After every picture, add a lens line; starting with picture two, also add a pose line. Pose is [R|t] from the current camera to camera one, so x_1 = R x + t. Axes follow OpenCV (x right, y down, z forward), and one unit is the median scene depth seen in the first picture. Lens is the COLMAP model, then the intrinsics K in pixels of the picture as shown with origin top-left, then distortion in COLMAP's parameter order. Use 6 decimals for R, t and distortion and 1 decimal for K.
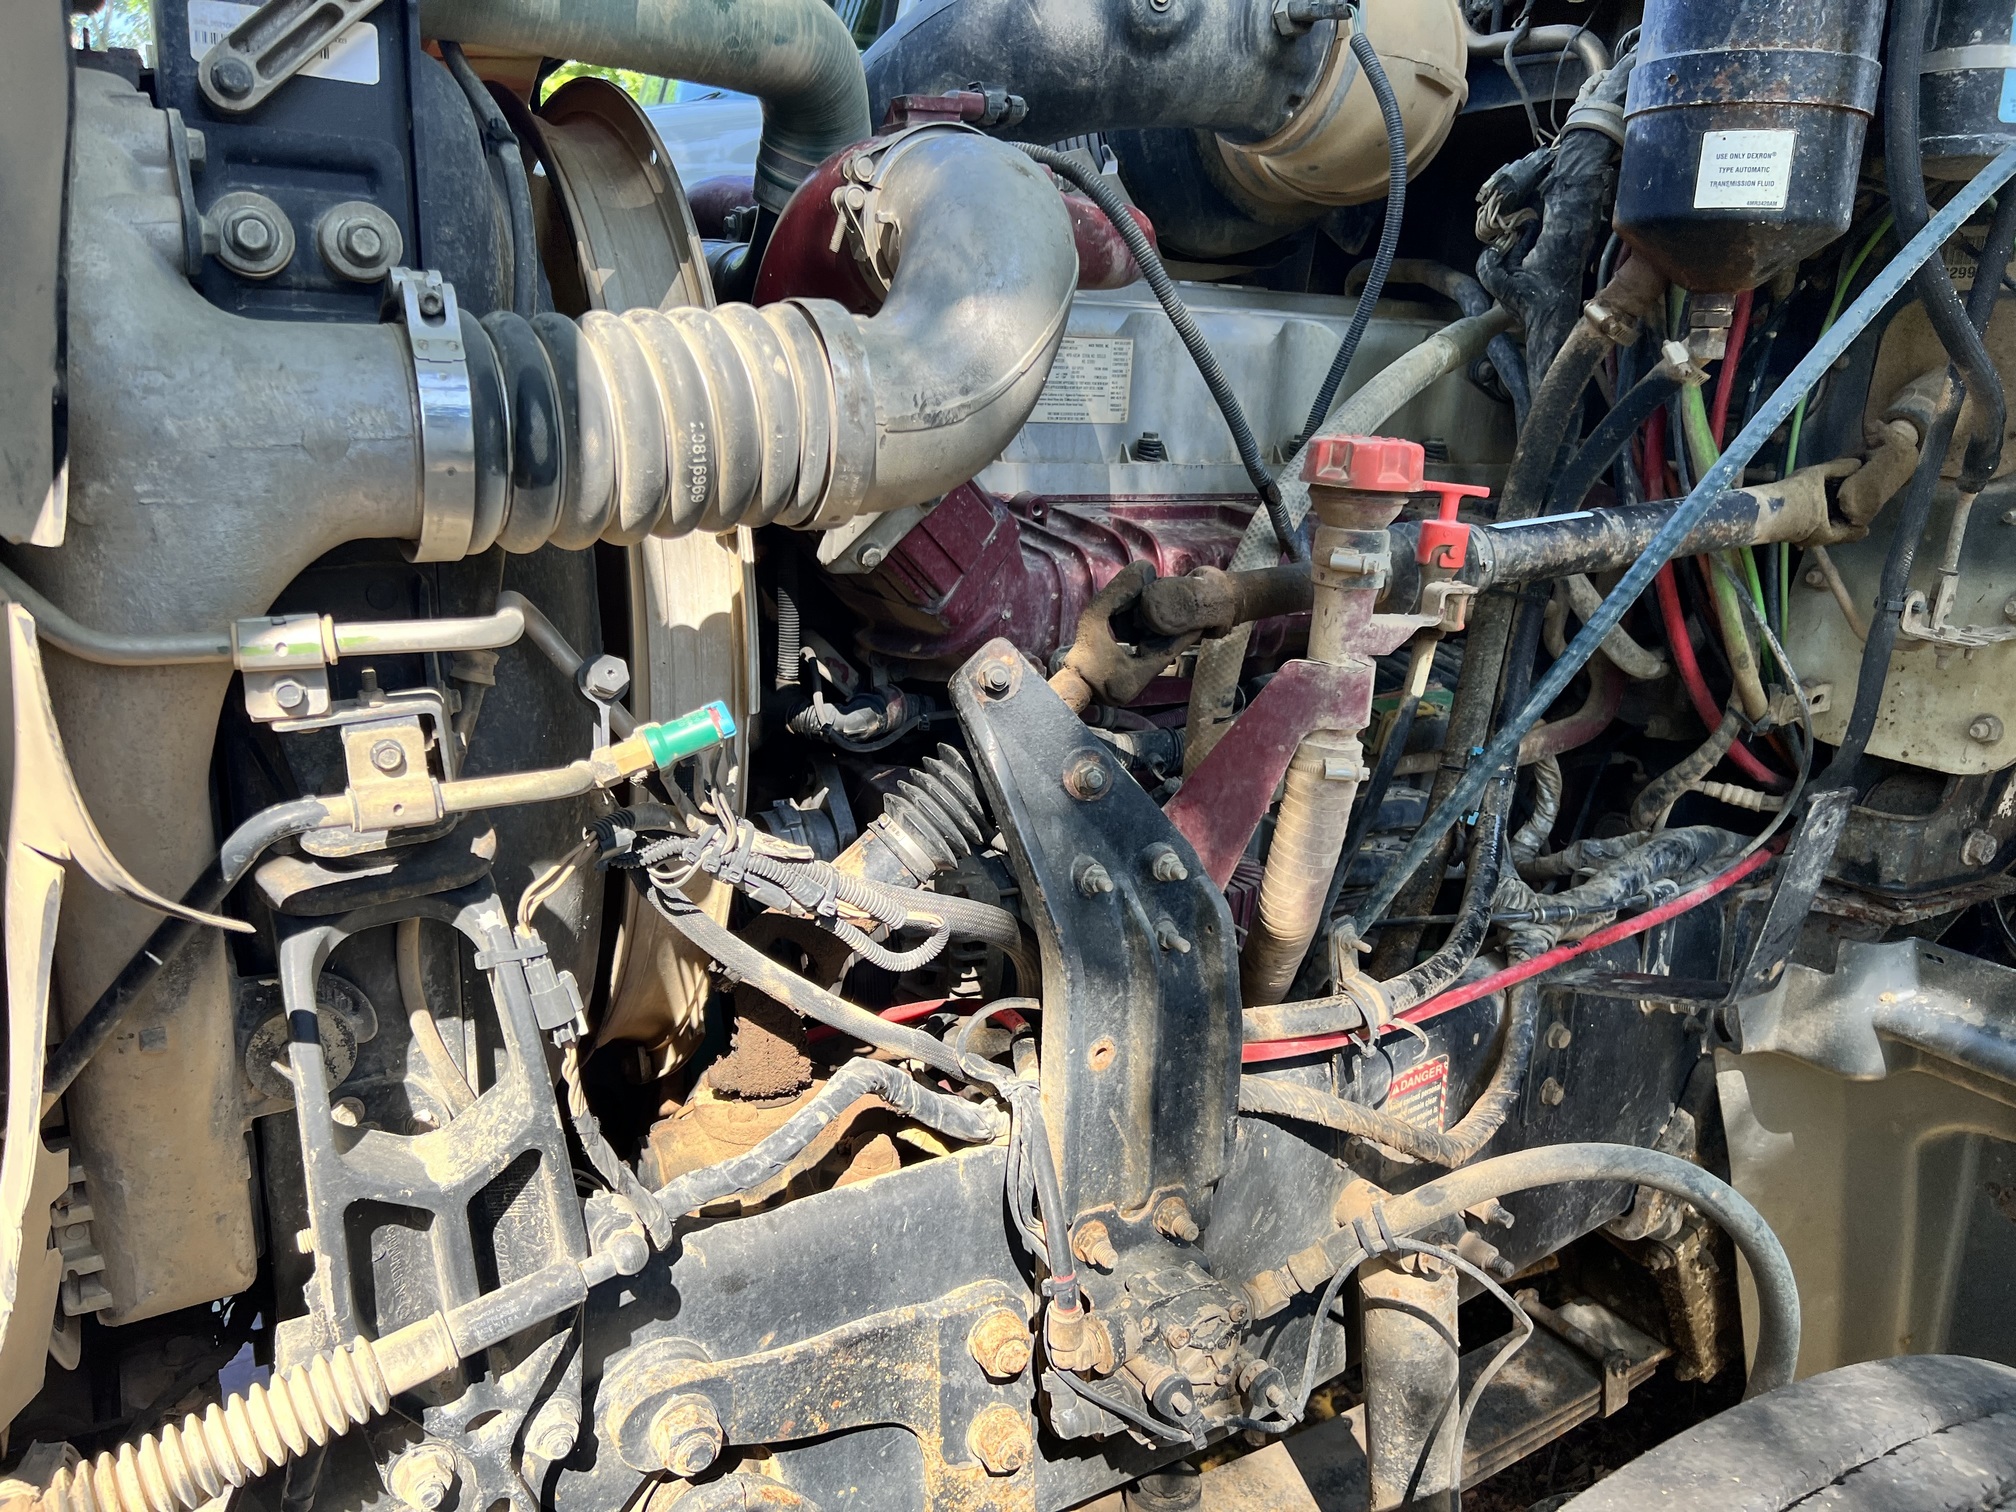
lens RADIAL K [[1533.9, 0, 1008.0], [0, 1533.9, 756.0], [0, 0, 1]] dist [0.006189, -0.003048]
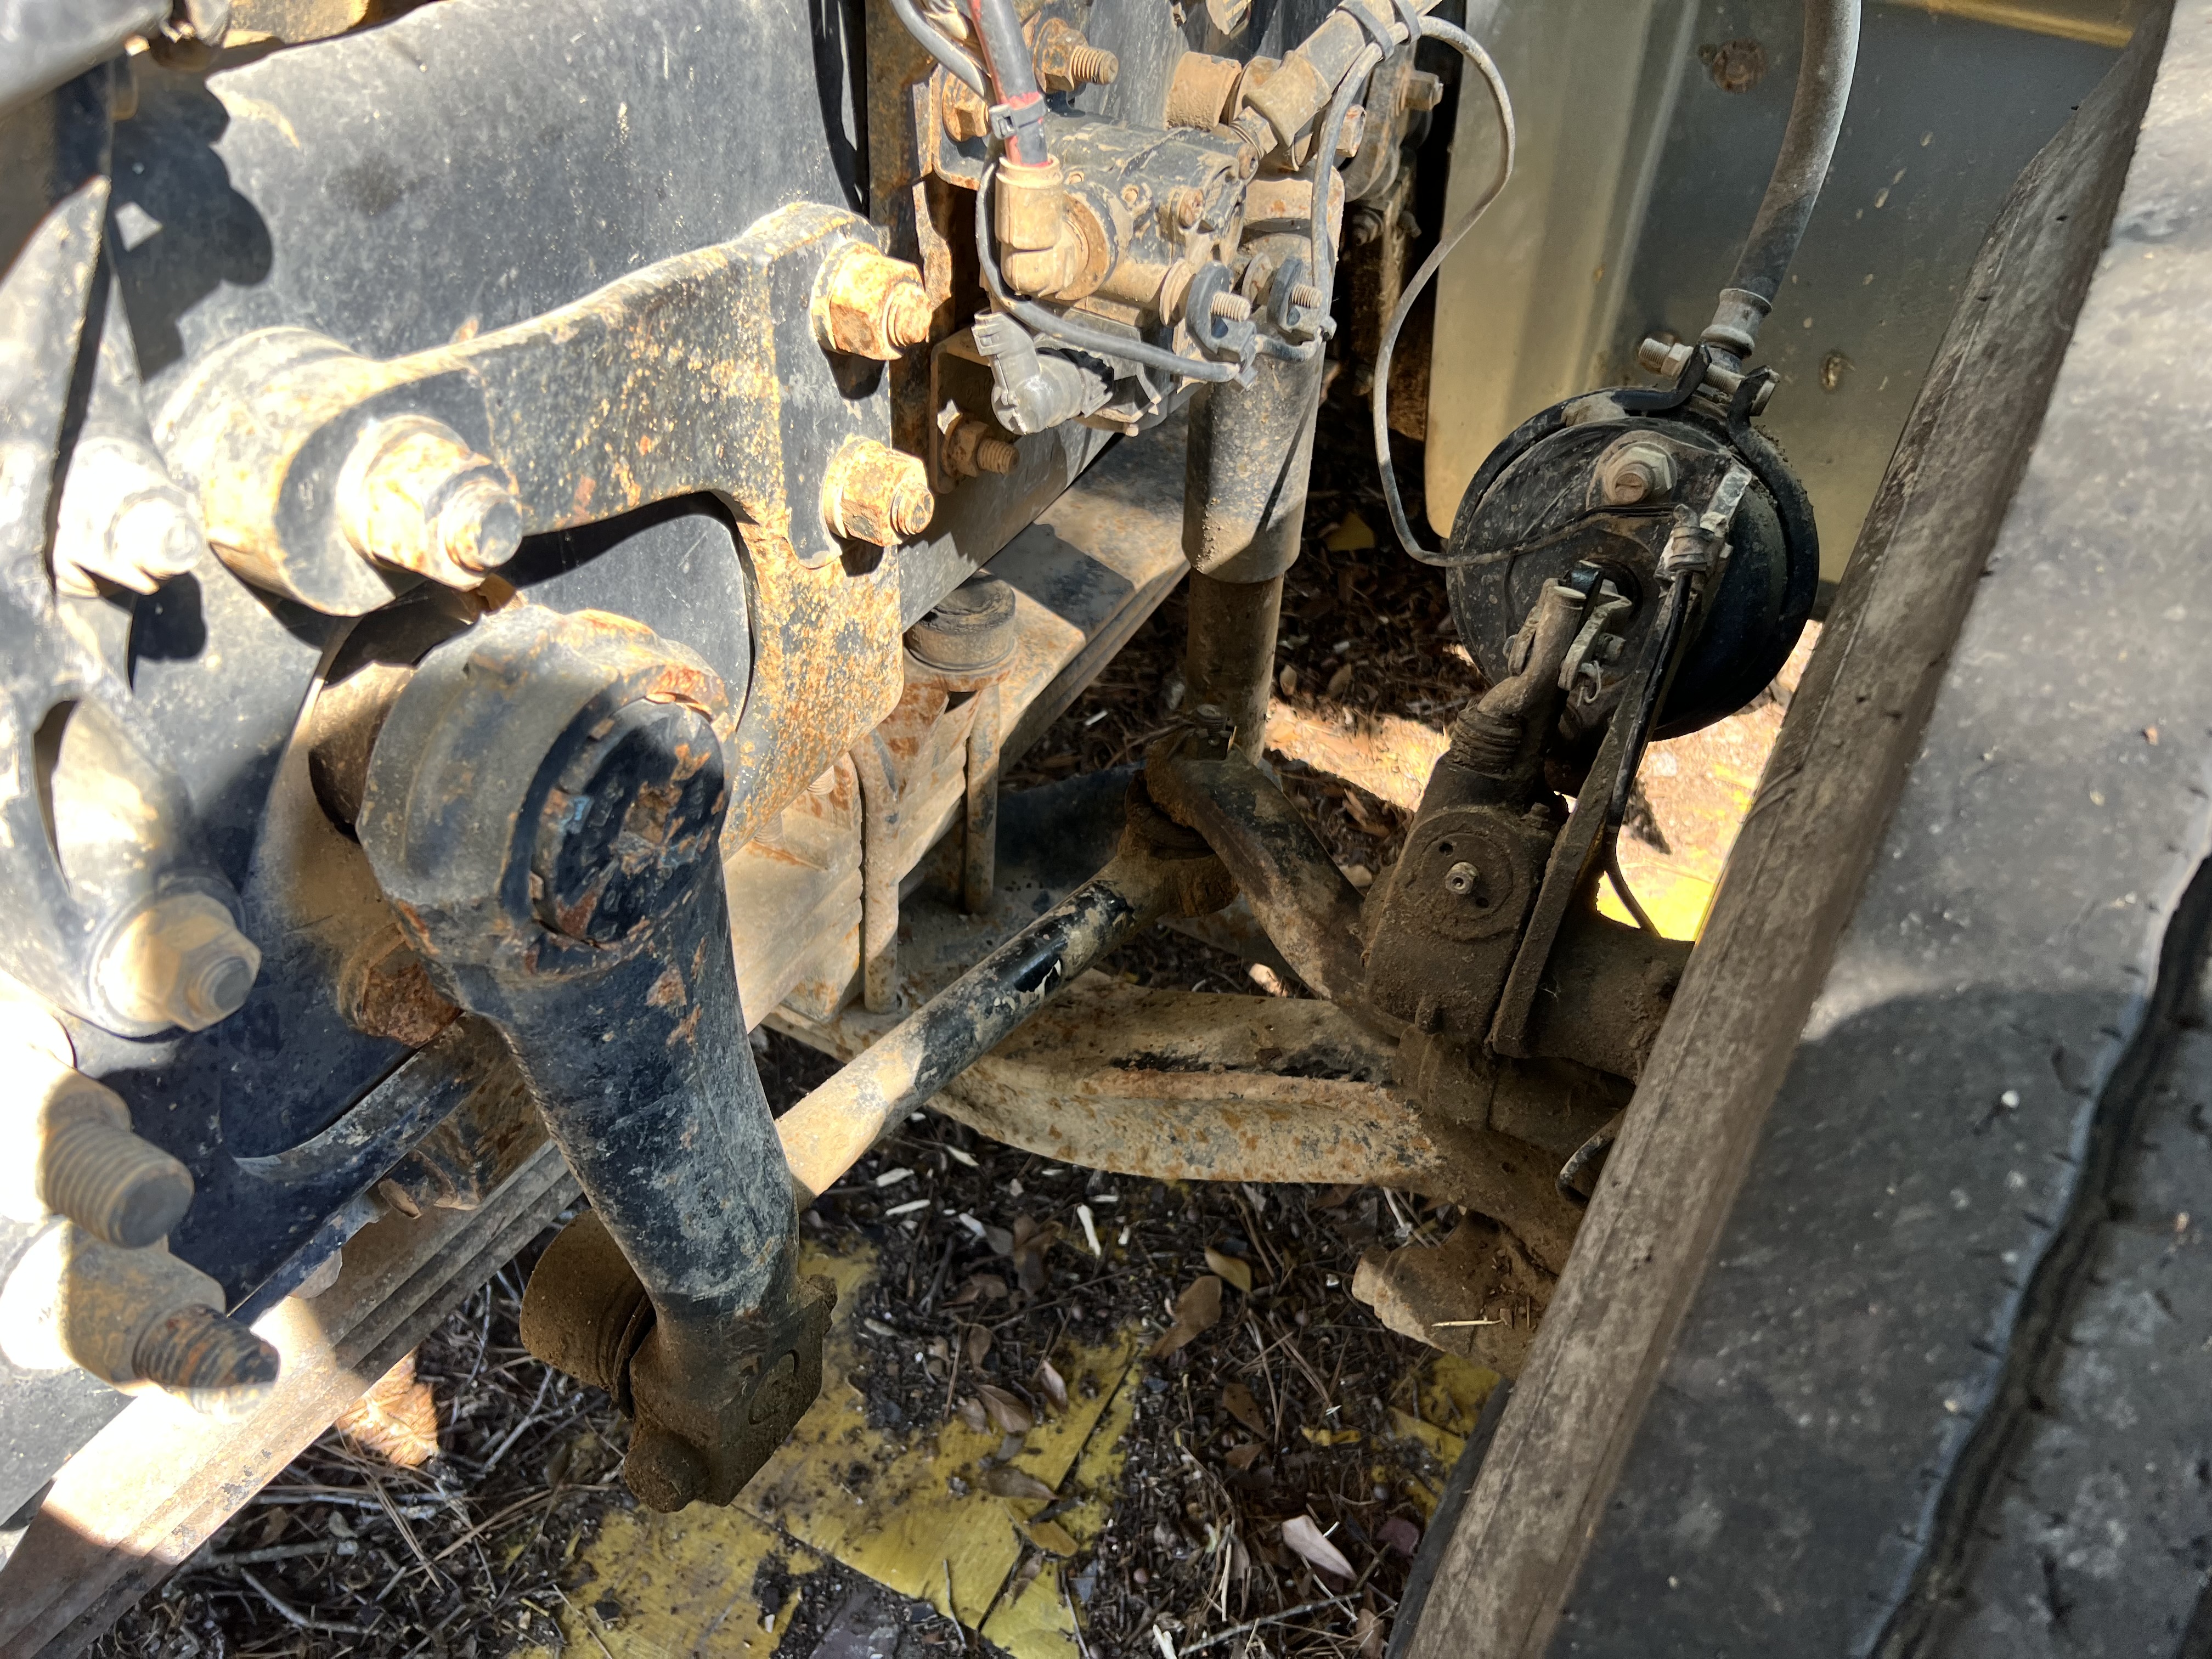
lens RADIAL K [[1683.0, 0, 1106.0], [0, 1683.0, 829.5], [0, 0, 1]] dist [0.006189, -0.003048]
pose [[0.828540, -0.316863, 0.461649, -0.267054], [0.089882, 0.889048, 0.448903, 0.295559], [-0.552669, -0.330440, 0.765092, 0.458239]]
